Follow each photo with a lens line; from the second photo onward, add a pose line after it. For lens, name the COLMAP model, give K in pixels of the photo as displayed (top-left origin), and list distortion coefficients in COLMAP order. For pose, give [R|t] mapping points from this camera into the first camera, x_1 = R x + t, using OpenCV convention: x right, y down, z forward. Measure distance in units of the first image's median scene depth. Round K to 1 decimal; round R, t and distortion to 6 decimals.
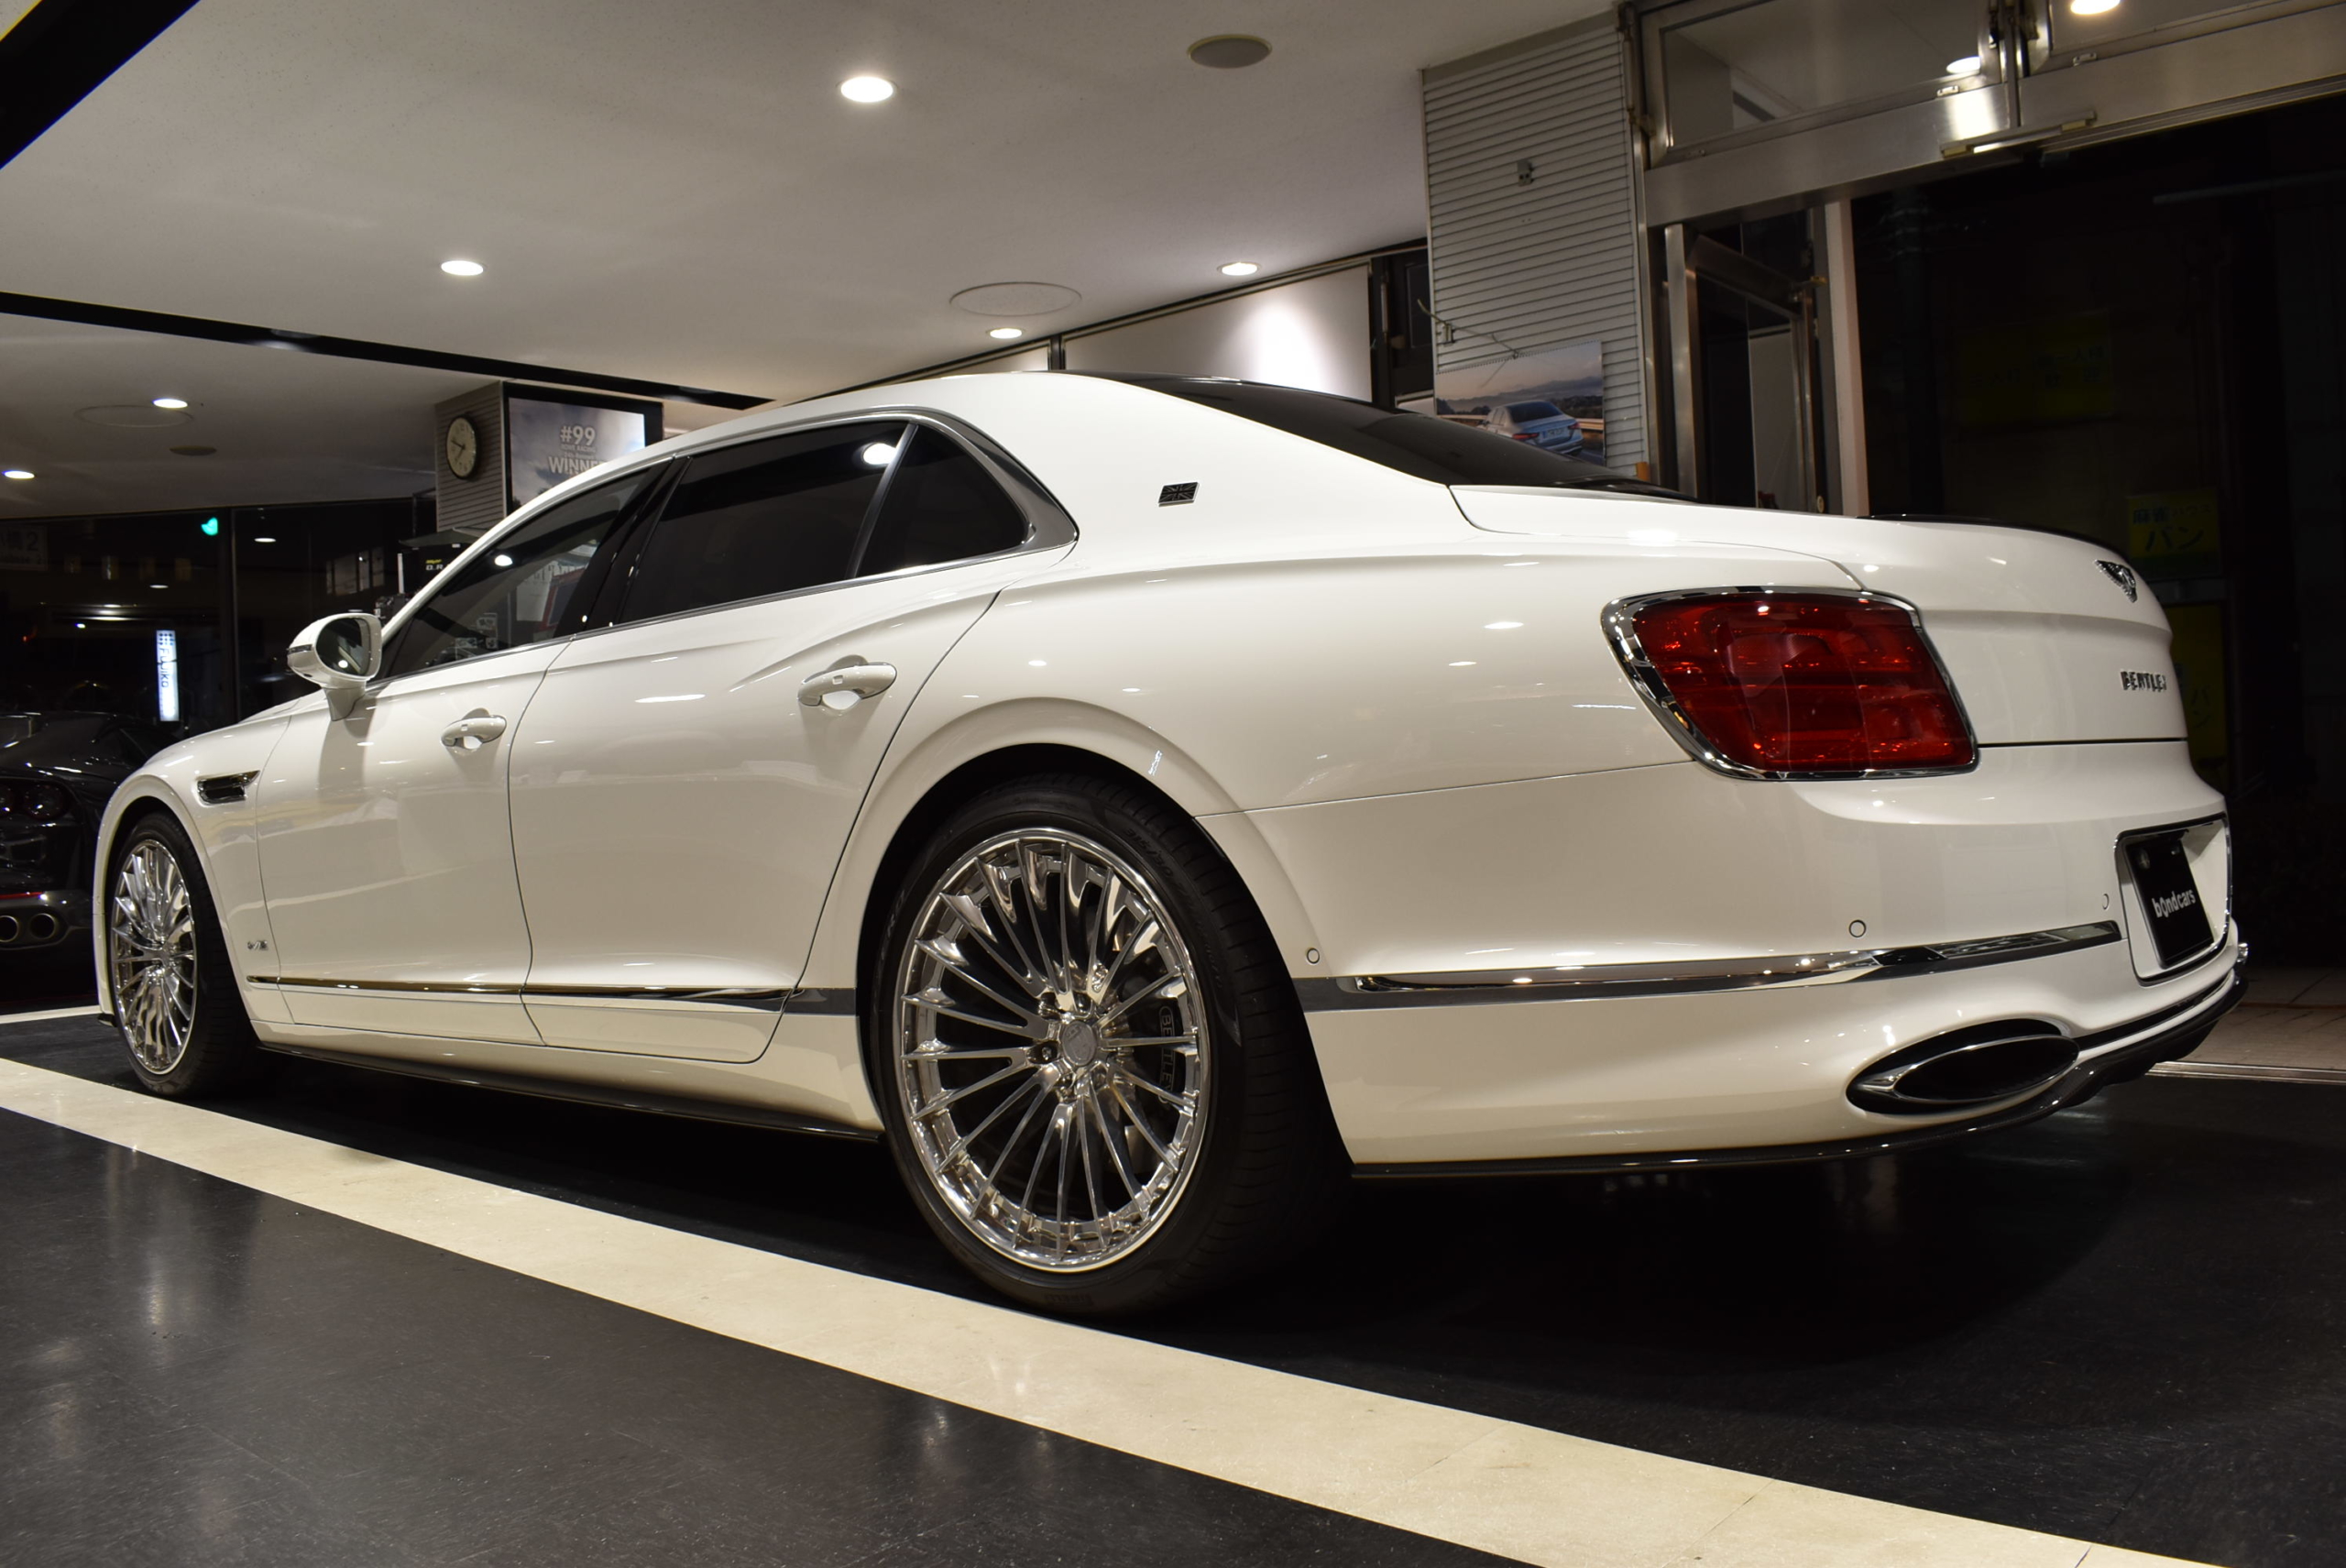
lens RADIAL K [[1822.4, 0, 1173.0], [0, 1822.4, 784.0], [0, 0, 1]] dist [-0.104660, 0.007303]
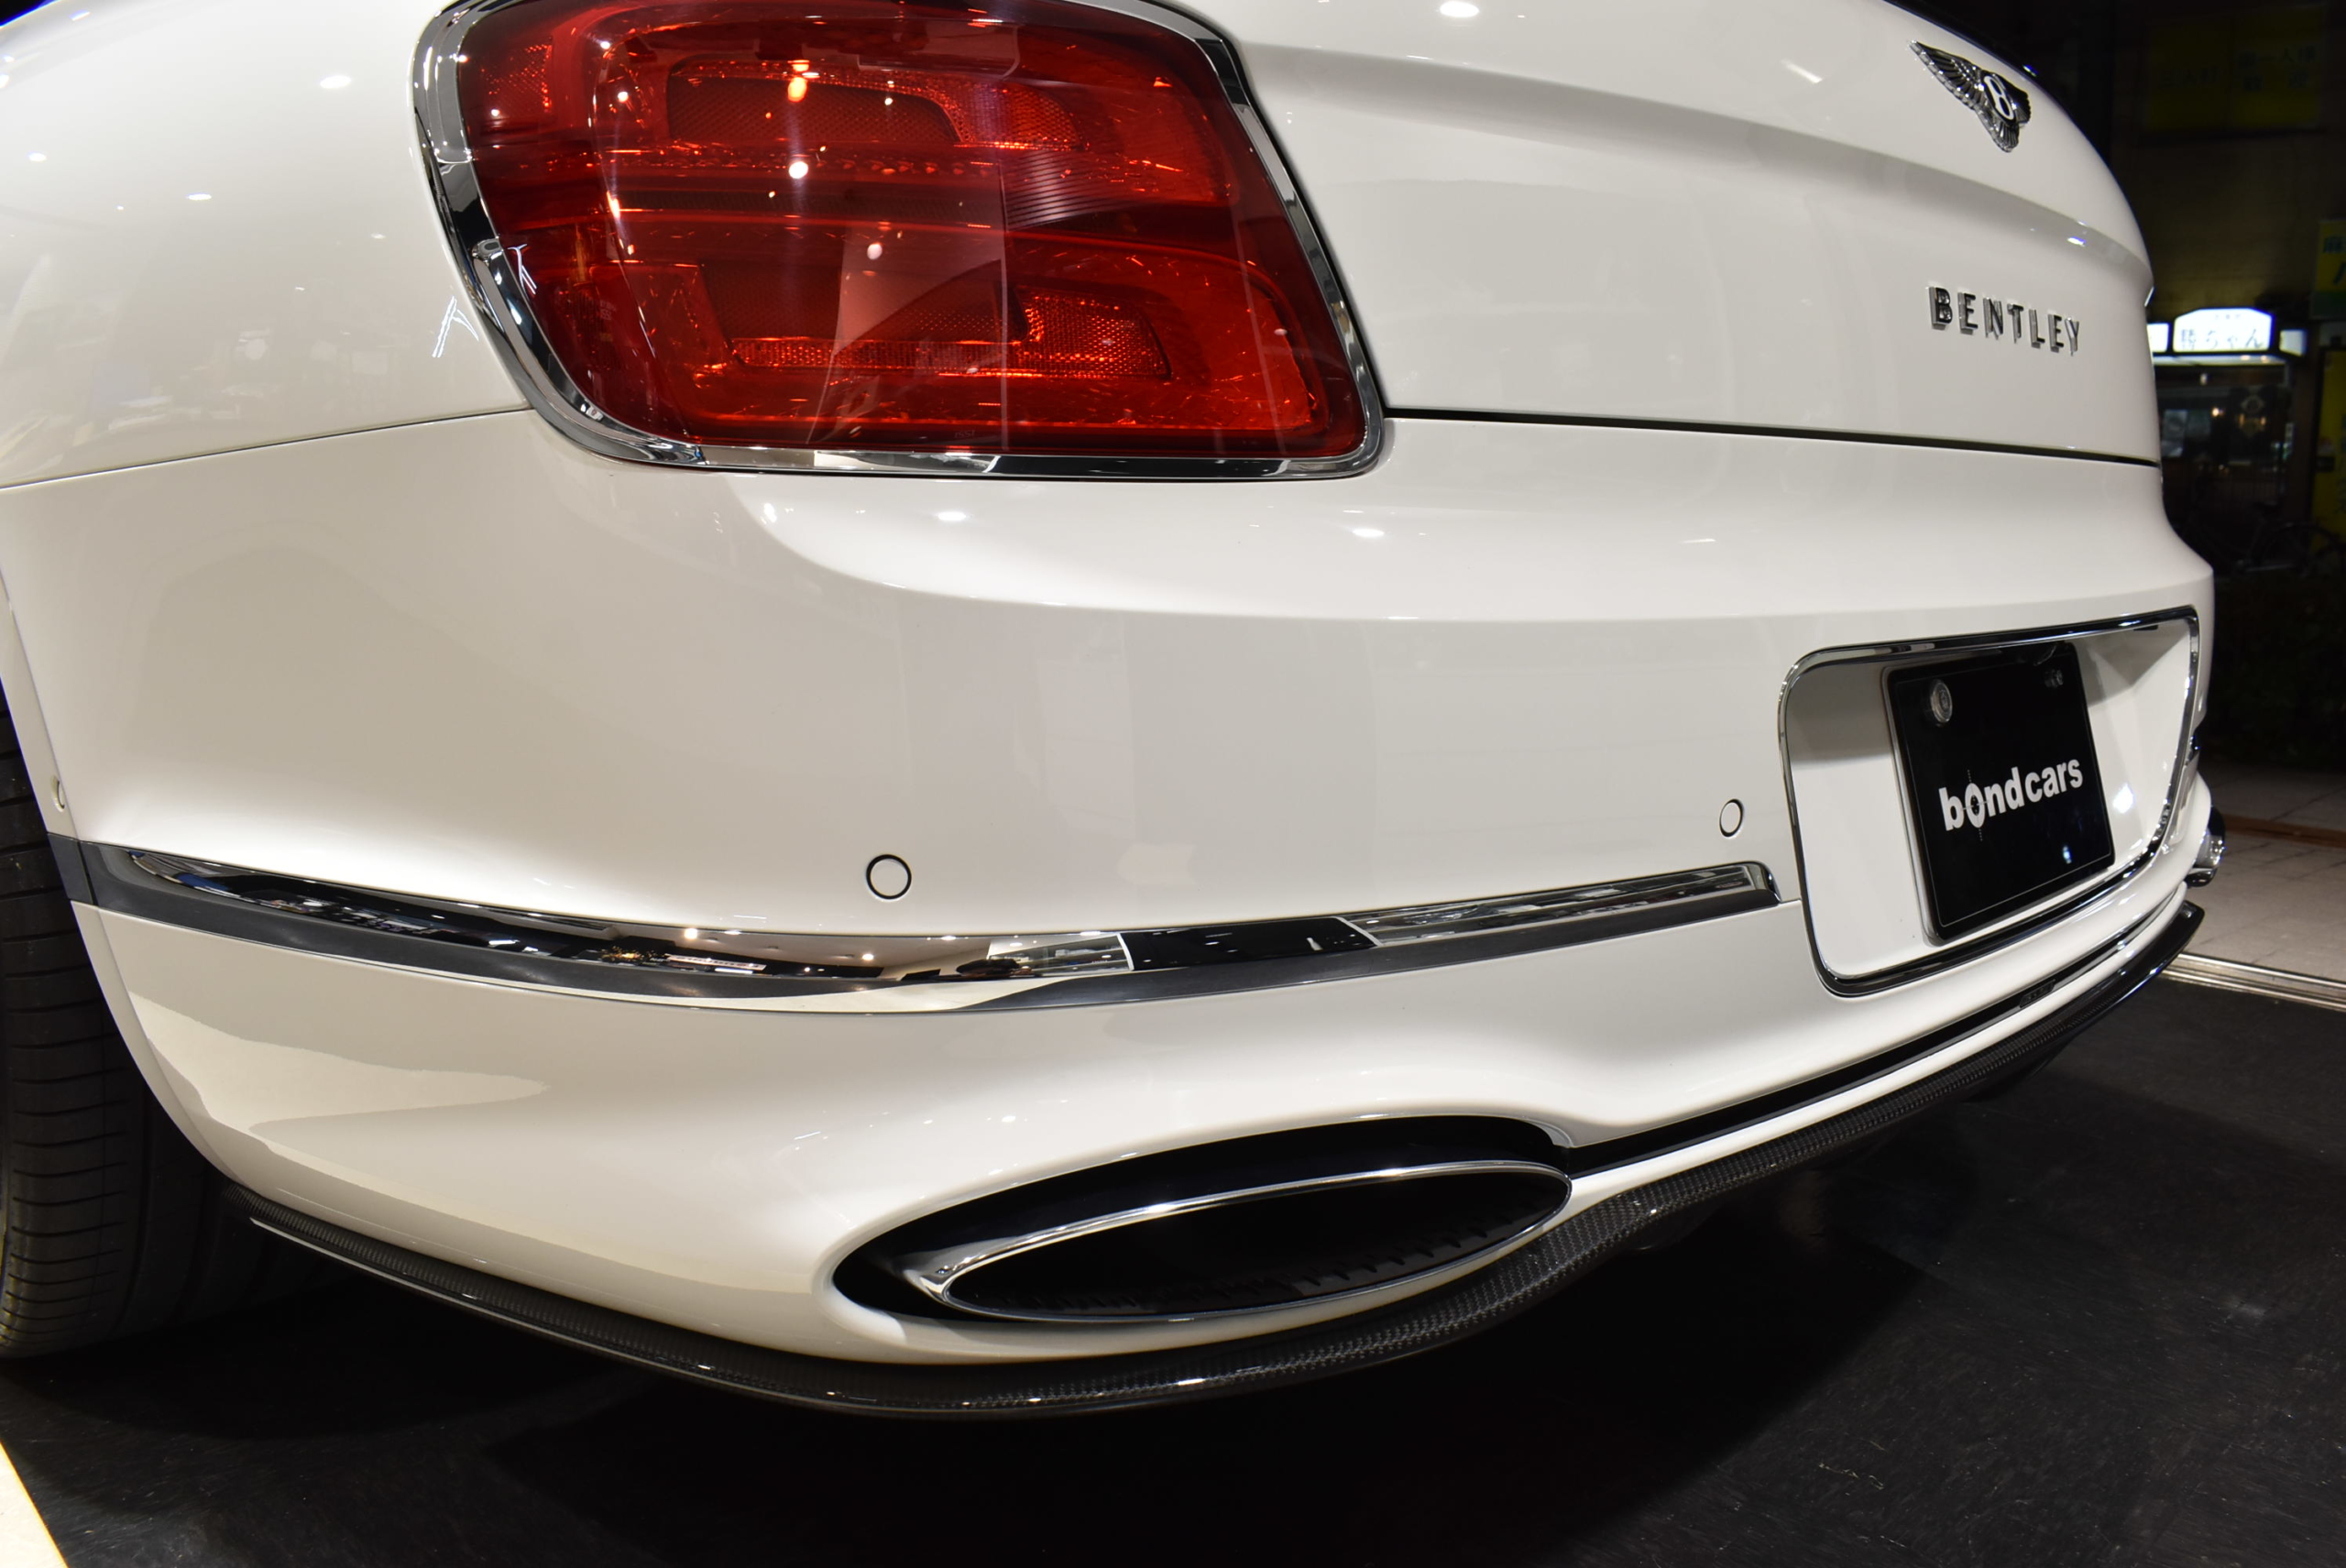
lens RADIAL K [[1822.4, 0, 1173.0], [0, 1822.4, 784.0], [0, 0, 1]] dist [-0.104660, 0.007303]
pose [[0.995666, 0.066655, -0.064863, 0.390950], [-0.054693, 0.983697, 0.171314, -0.005945], [0.075224, -0.167024, 0.983079, 0.531345]]
